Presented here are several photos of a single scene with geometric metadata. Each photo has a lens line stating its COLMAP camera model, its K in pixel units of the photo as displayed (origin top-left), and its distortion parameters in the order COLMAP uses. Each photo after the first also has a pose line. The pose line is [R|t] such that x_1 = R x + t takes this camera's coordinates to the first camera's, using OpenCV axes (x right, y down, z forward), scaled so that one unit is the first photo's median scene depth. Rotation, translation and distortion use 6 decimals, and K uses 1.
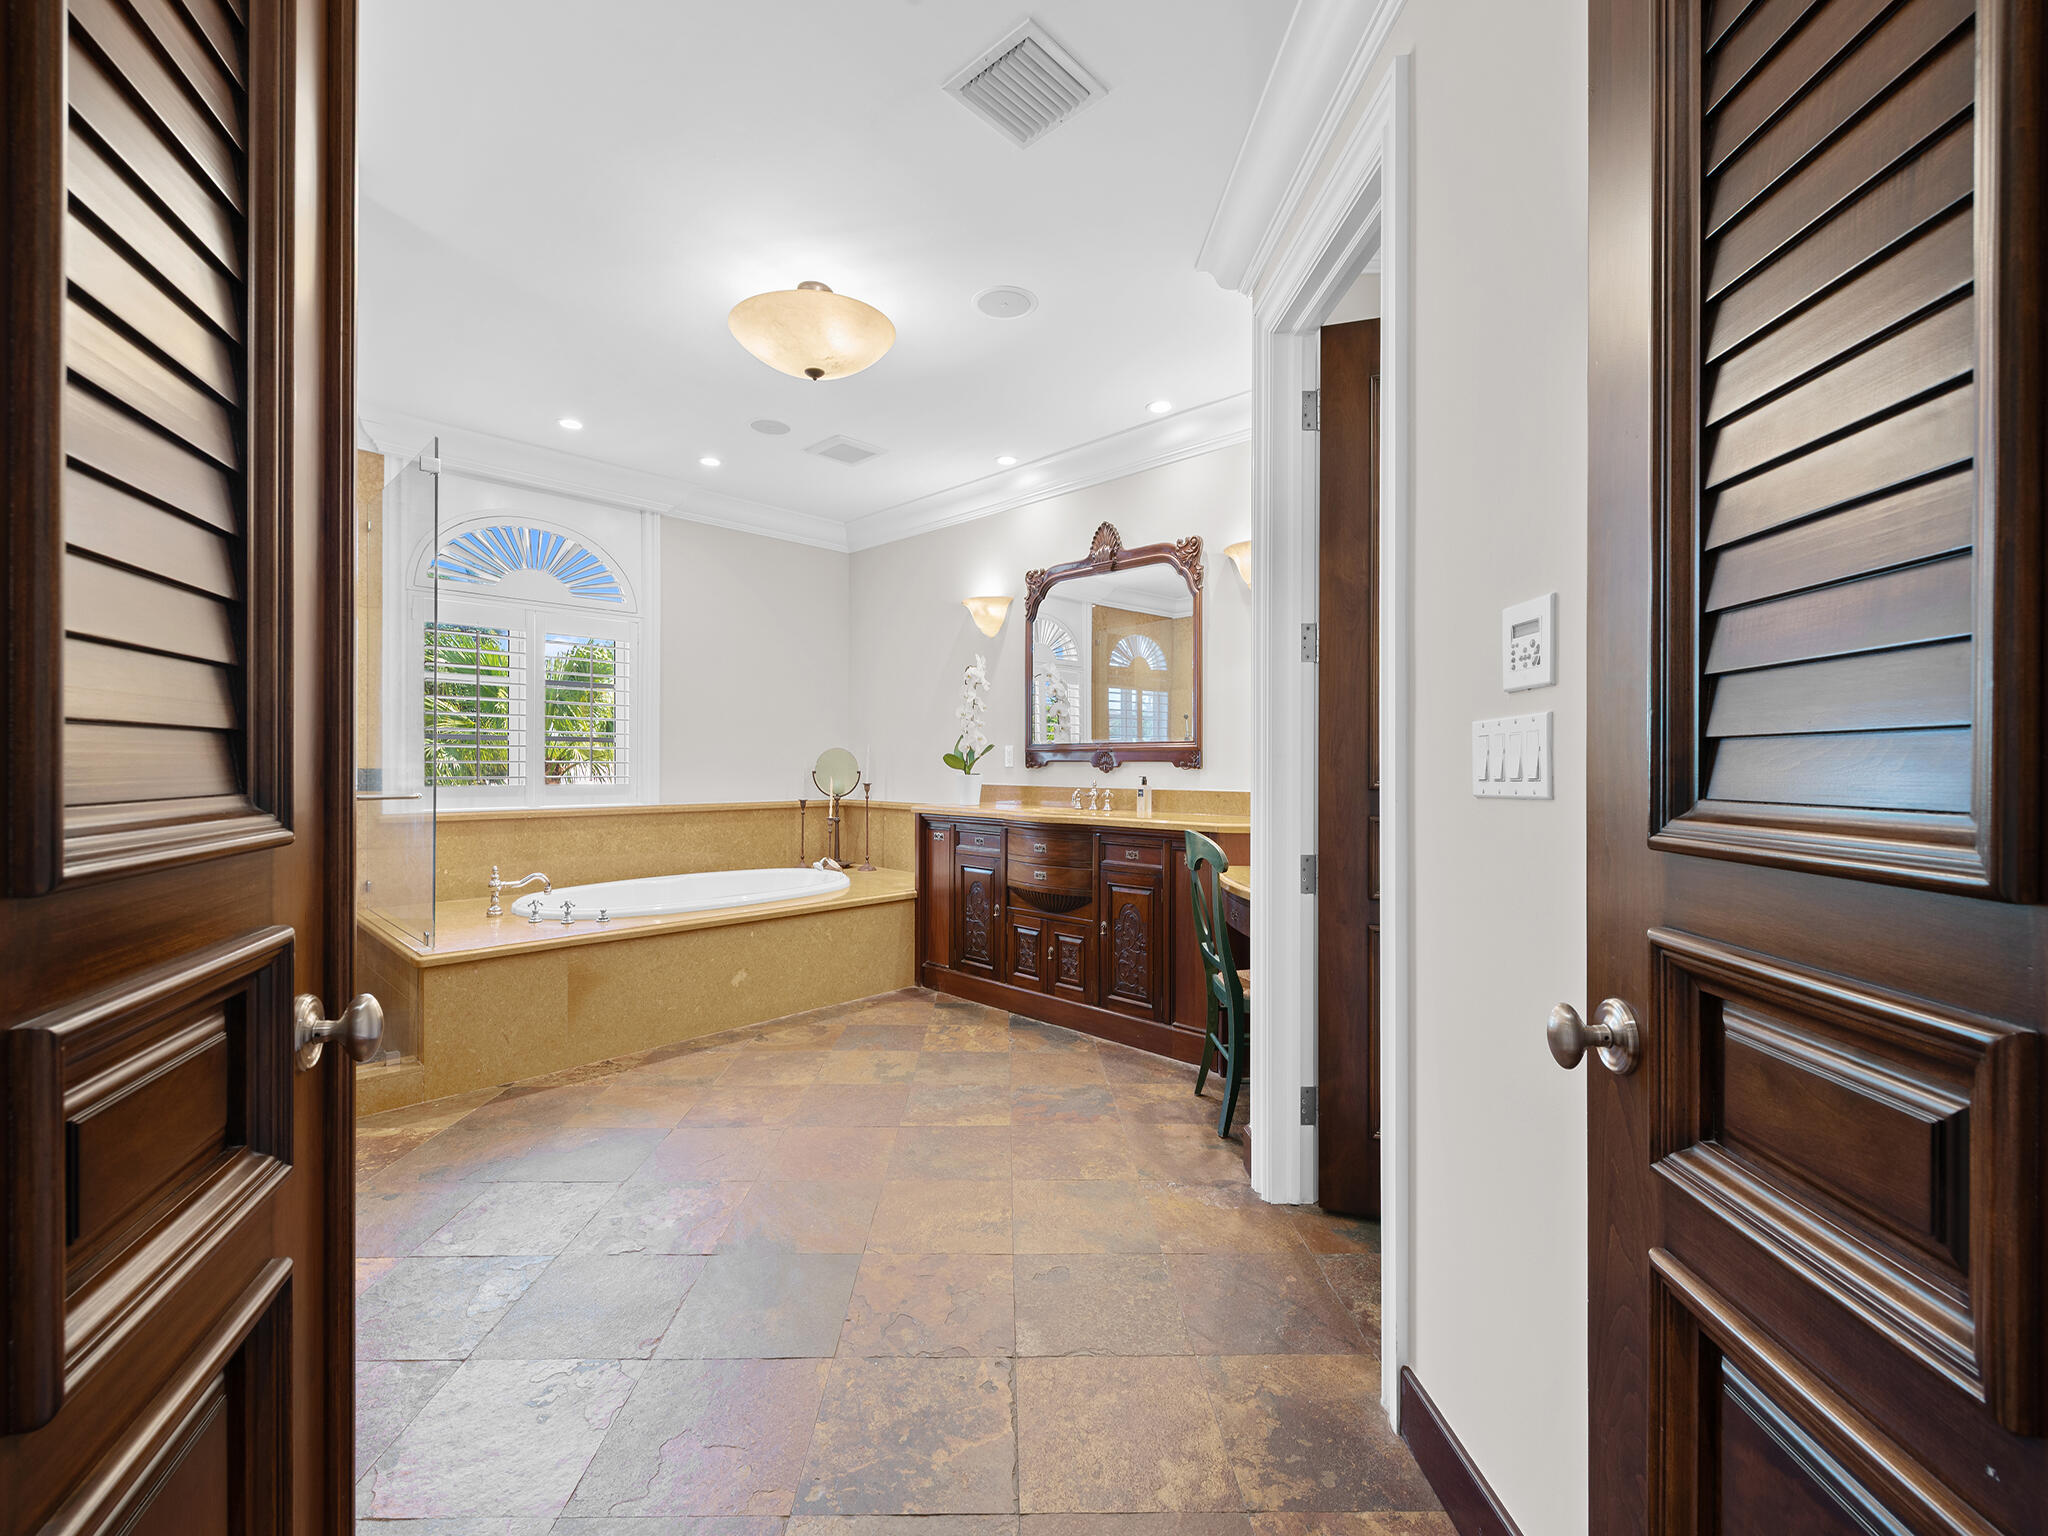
lens RADIAL K [[876.1, 0, 1032.1], [0, 876.1, 771.2], [0, 0, 1]] dist [-0.000980, -0.001560]
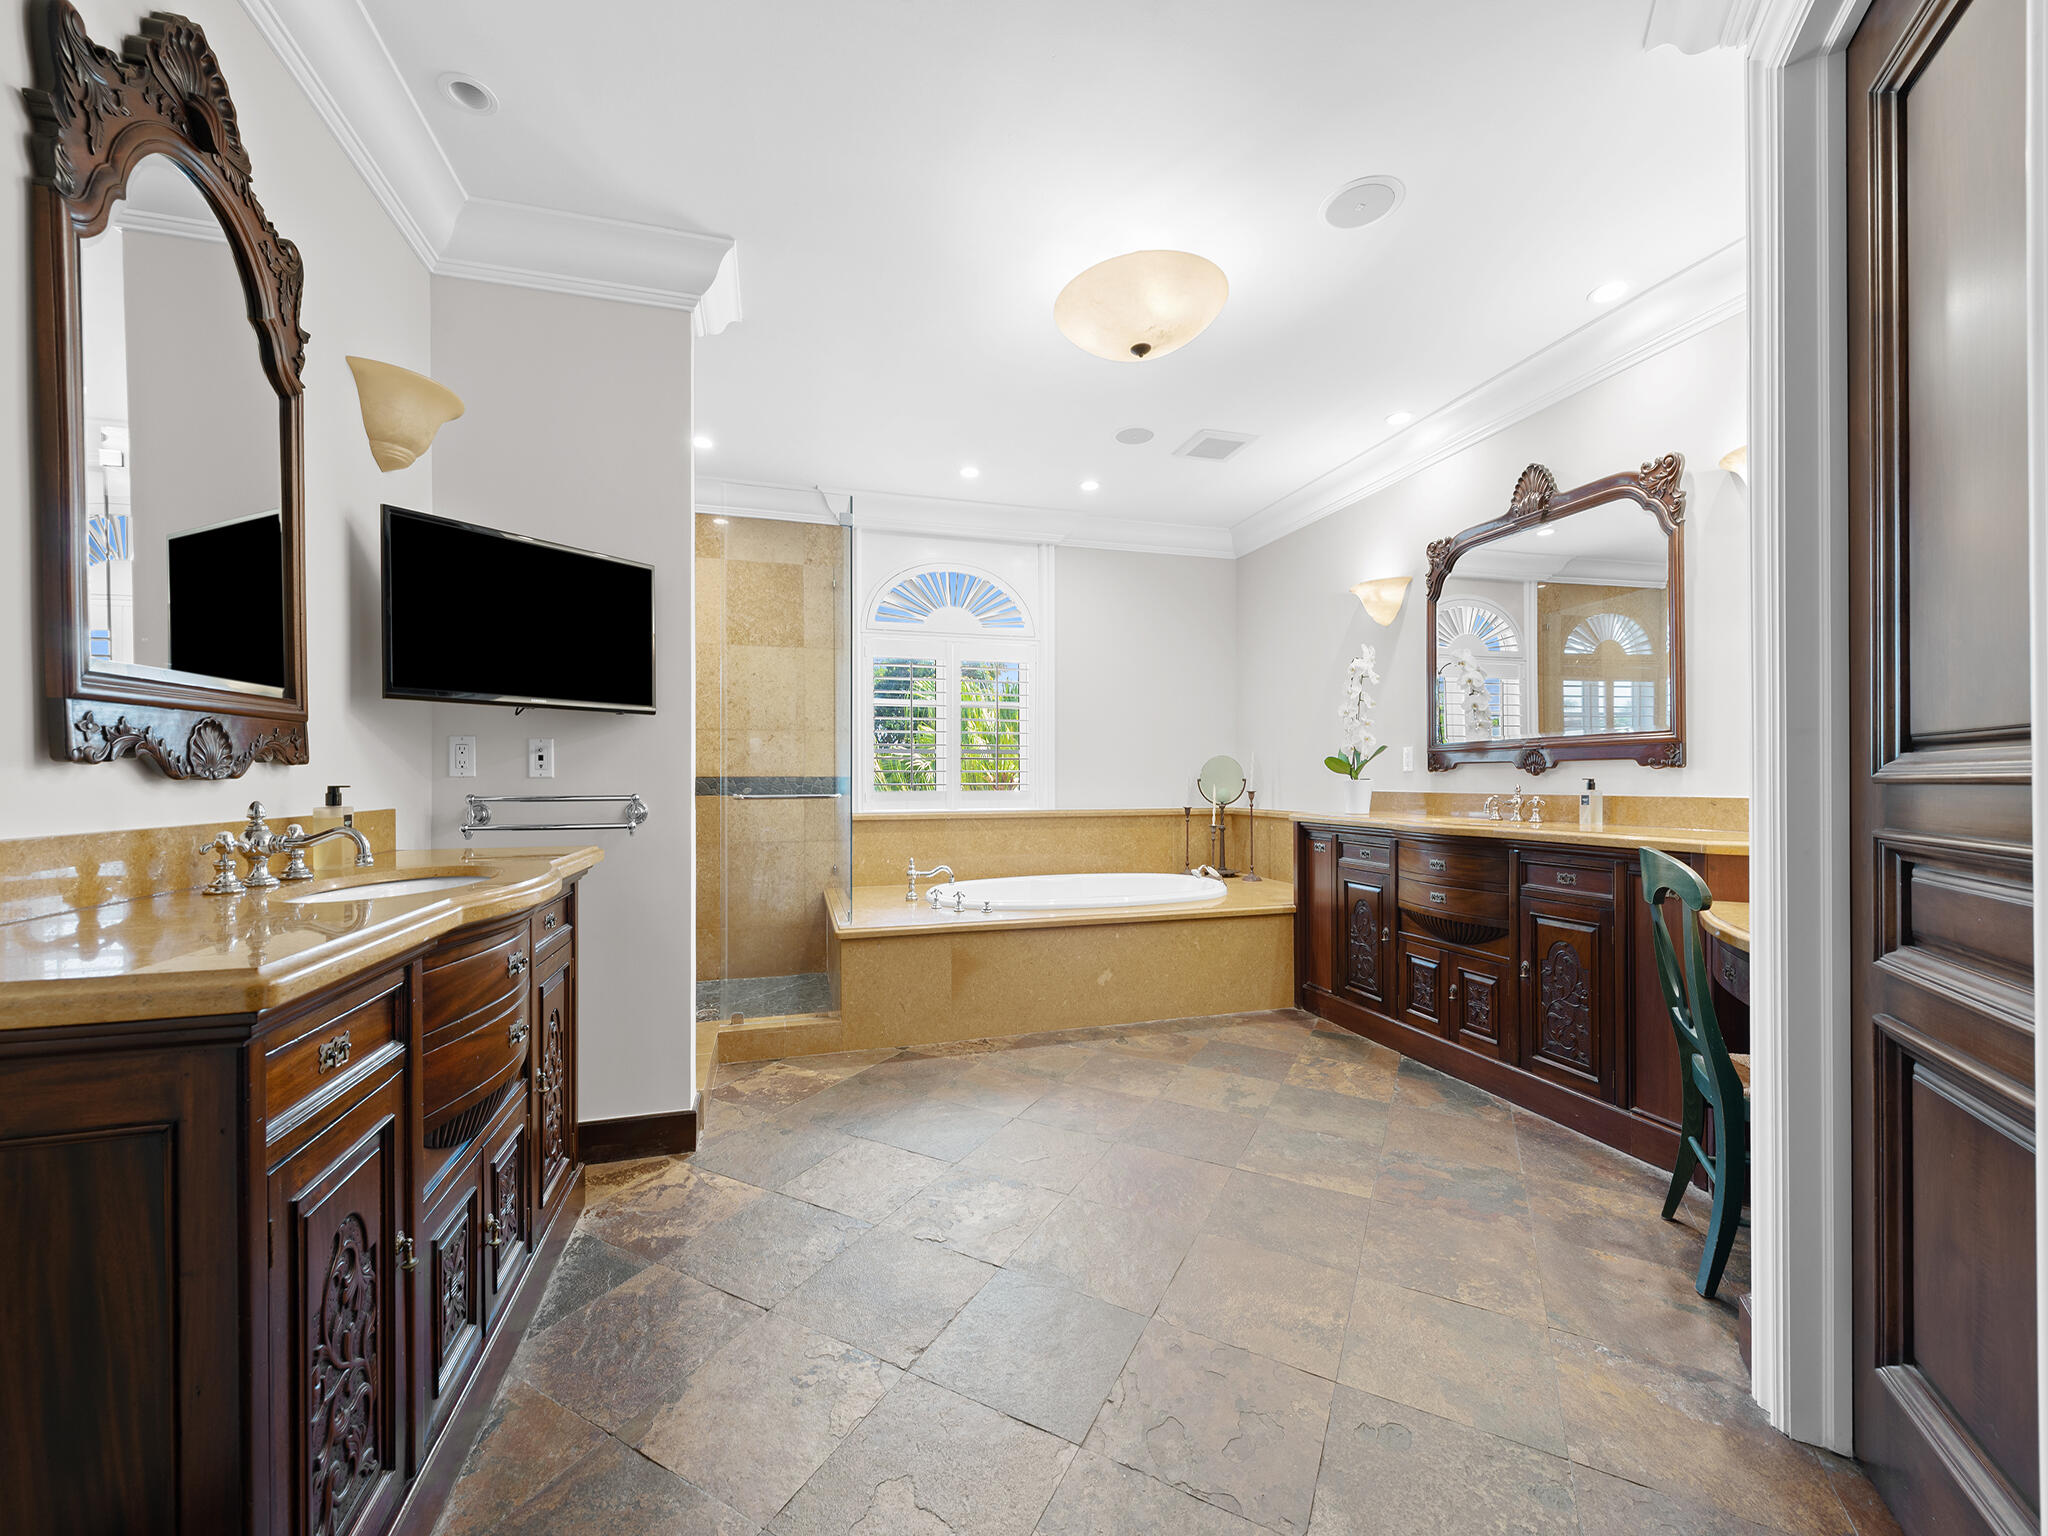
lens RADIAL K [[805.7, 0, 1013.1], [0, 805.7, 784.8], [0, 0, 1]] dist [0.002950, -0.003052]
pose [[0.860638, -0.004001, -0.509202, 0.055163], [0.002609, 0.999991, -0.003448, 0.013357], [0.509211, 0.001638, 0.860640, 0.134170]]
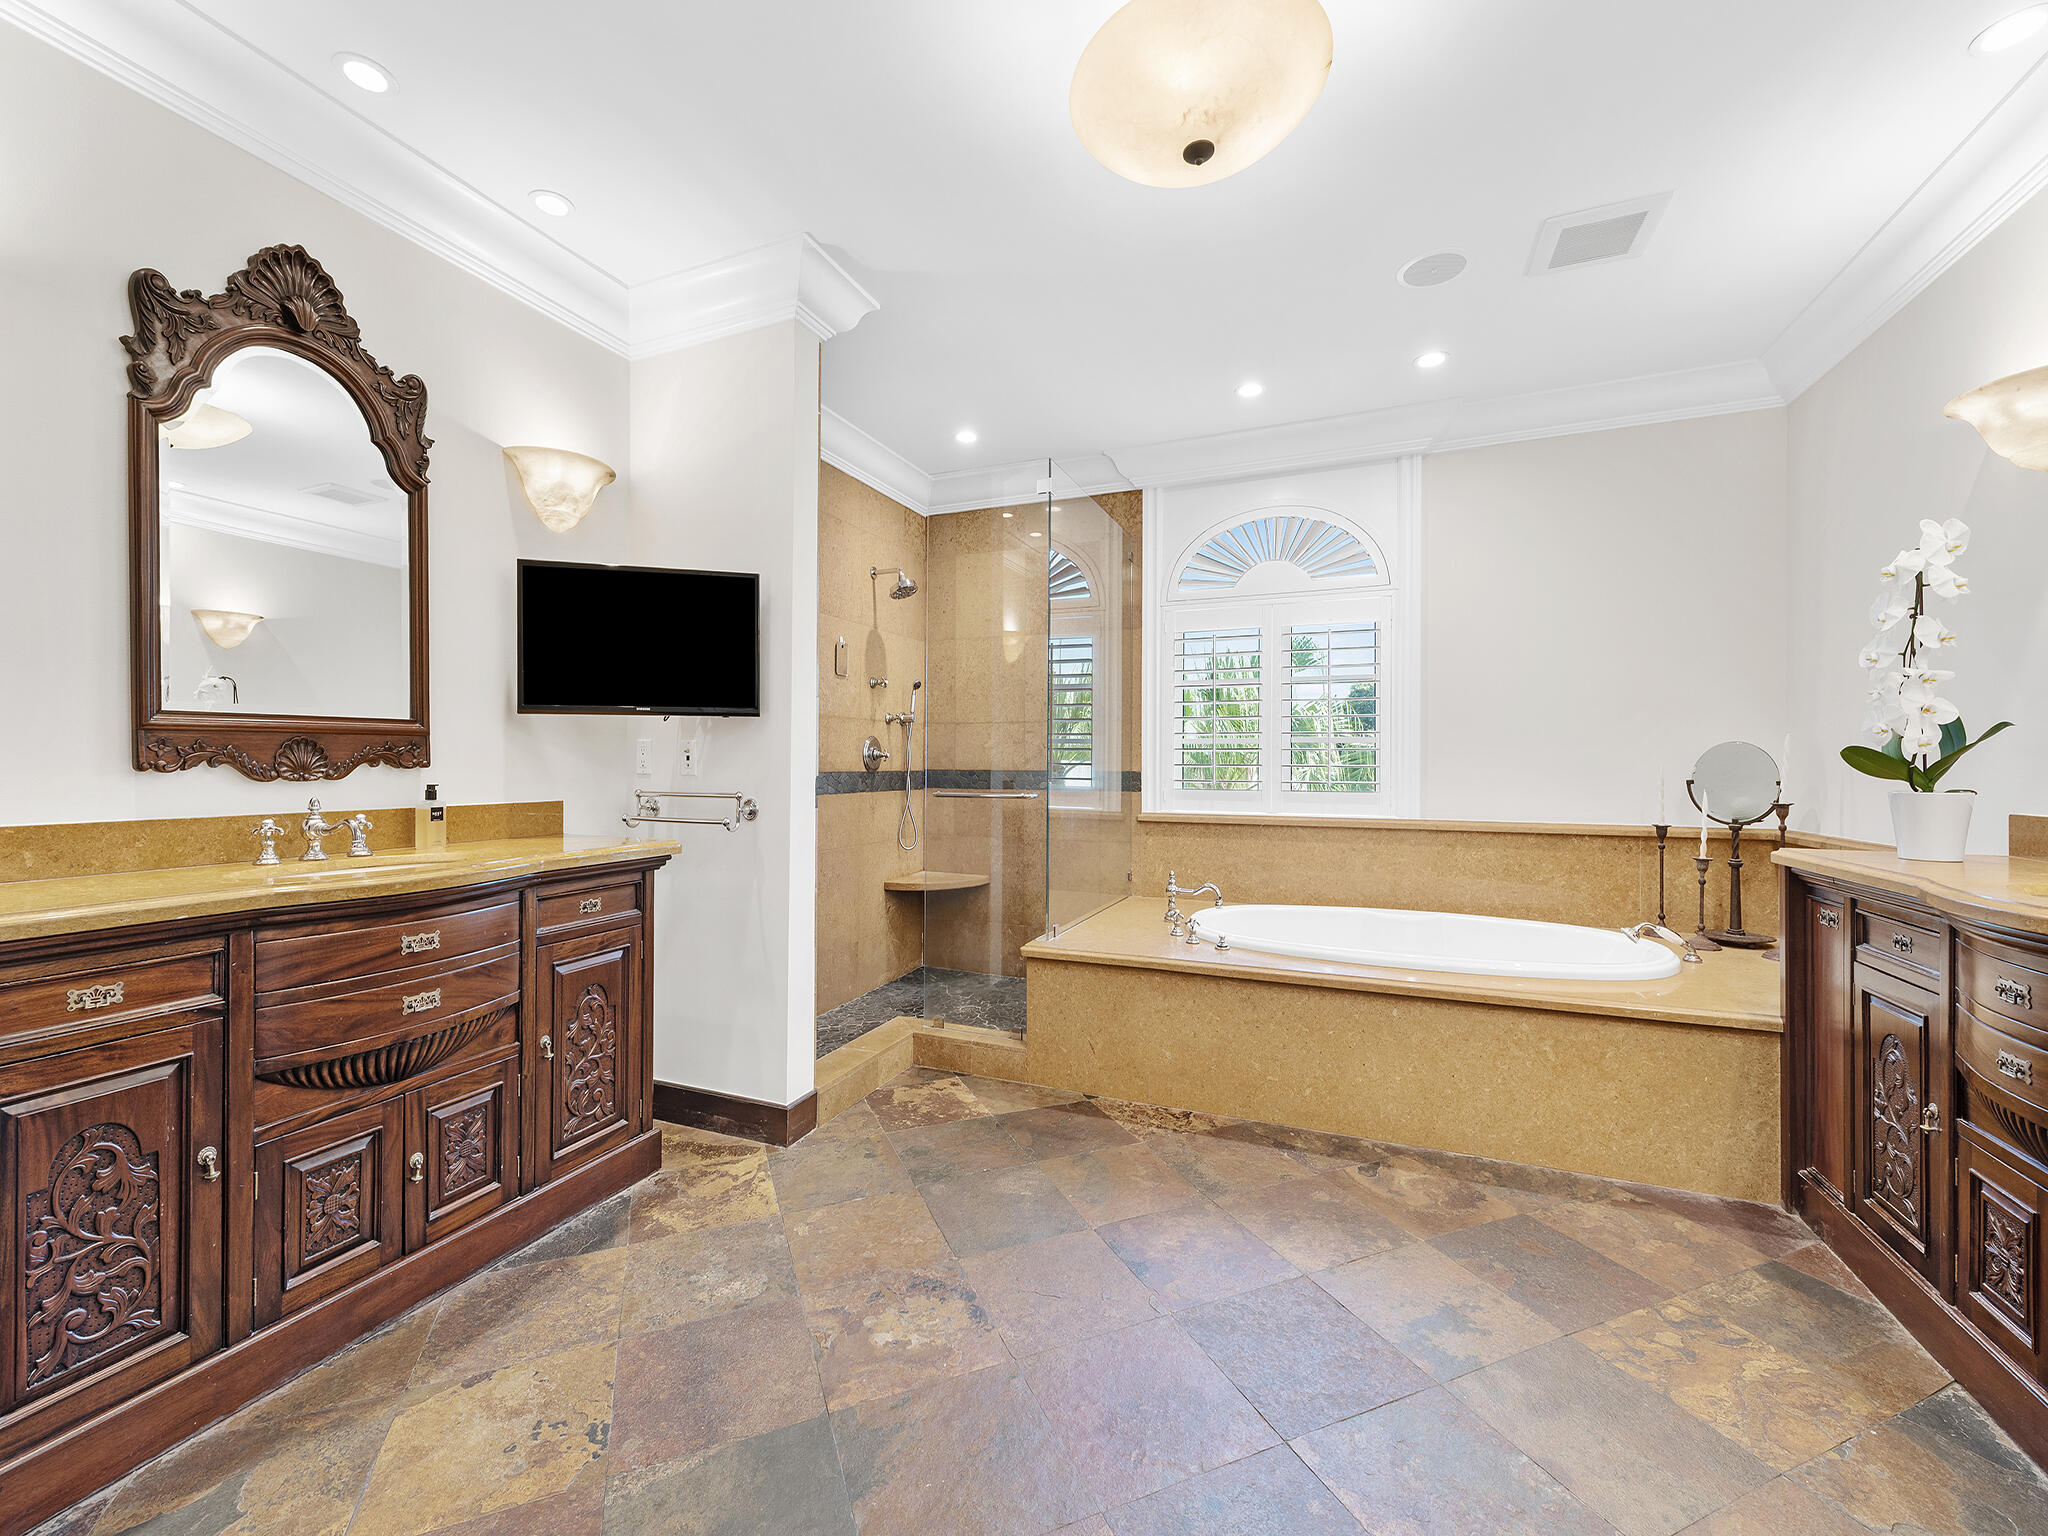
lens RADIAL K [[837.8, 0, 1012.1], [0, 837.8, 763.9], [0, 0, 1]] dist [0.000695, -0.001856]
pose [[0.341579, -0.003721, -0.939846, 0.205108], [-0.010406, 0.999916, -0.007741, -0.002527], [0.939795, 0.012424, 0.341512, 0.498121]]
